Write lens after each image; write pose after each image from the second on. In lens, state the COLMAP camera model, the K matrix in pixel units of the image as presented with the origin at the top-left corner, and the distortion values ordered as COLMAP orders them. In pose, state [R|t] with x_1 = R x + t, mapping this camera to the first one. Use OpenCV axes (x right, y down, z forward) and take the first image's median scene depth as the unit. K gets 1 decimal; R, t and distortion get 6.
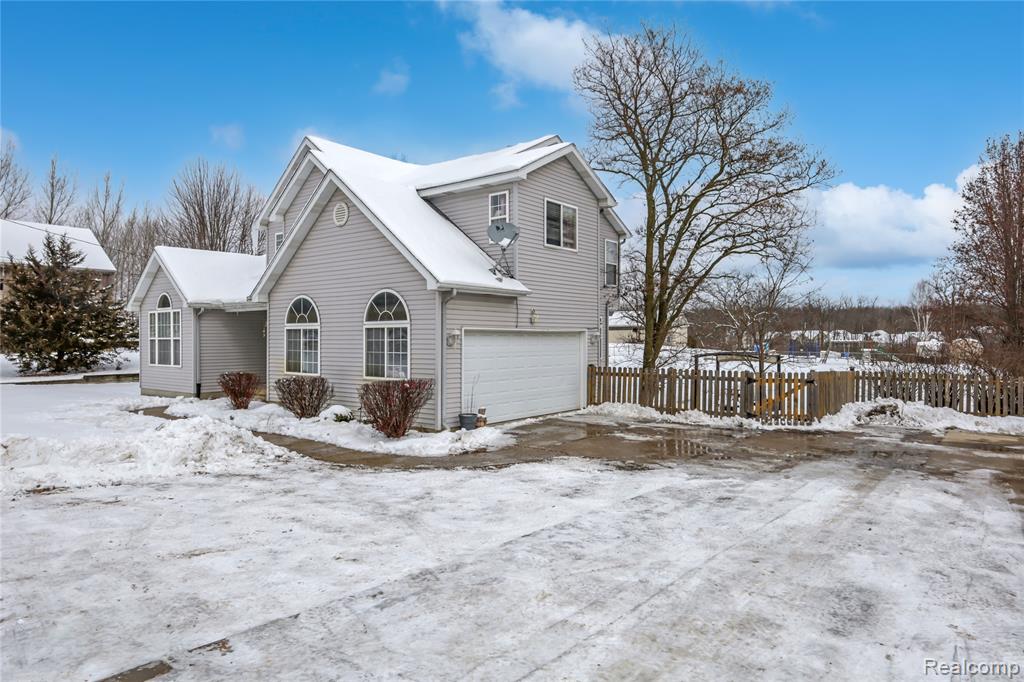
lens RADIAL K [[640.7, 0, 512.0], [0, 640.7, 341.0], [0, 0, 1]] dist [-0.000871, 0.000873]
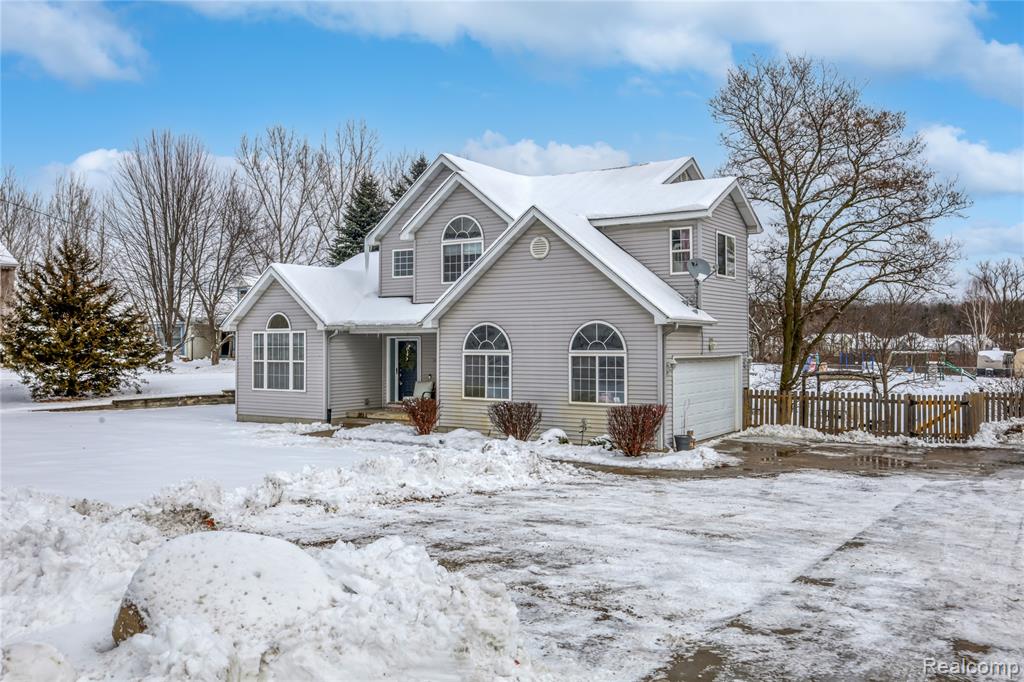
lens RADIAL K [[868.0, 0, 510.4], [0, 868.0, 326.4], [0, 0, 1]] dist [0.002718, -0.004443]
pose [[0.995713, 0.000735, 0.092498, -0.422483], [0.001325, 0.999752, -0.022209, -0.034505], [-0.092491, 0.022236, 0.995465, -0.392635]]
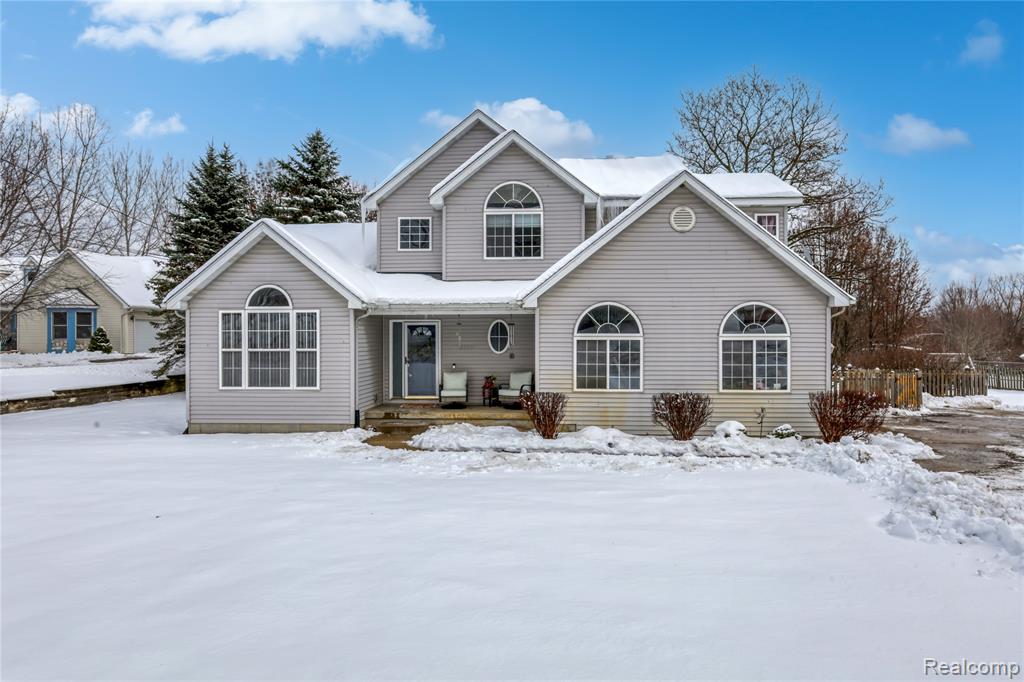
lens RADIAL K [[640.7, 0, 512.0], [0, 640.7, 341.0], [0, 0, 1]] dist [-0.000871, 0.000873]
pose [[0.817024, -0.002097, 0.576600, -0.959531], [0.001663, 0.999998, 0.001280, -0.018920], [-0.576602, -0.000087, 0.817025, 0.353770]]
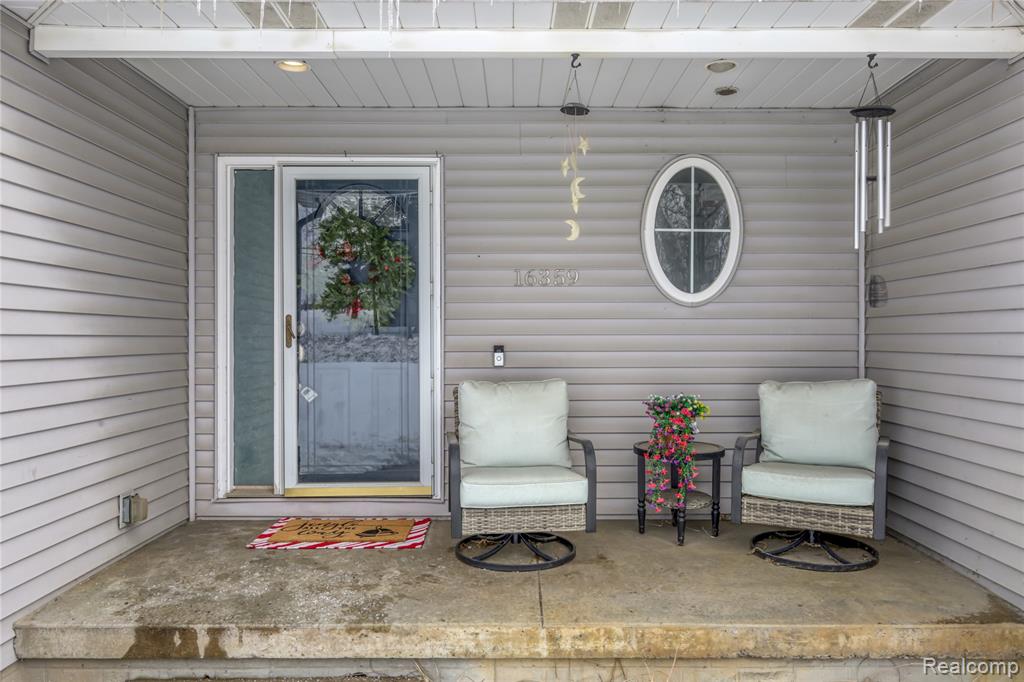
lens RADIAL K [[775.2, 0, 512.0], [0, 775.2, 341.0], [0, 0, 1]] dist [0.004449, 0.000839]
pose [[0.777964, 0.000301, 0.628309, -0.608816], [0.000200, 1.000000, -0.000727, 0.018517], [-0.628309, 0.000691, 0.777963, 1.041921]]
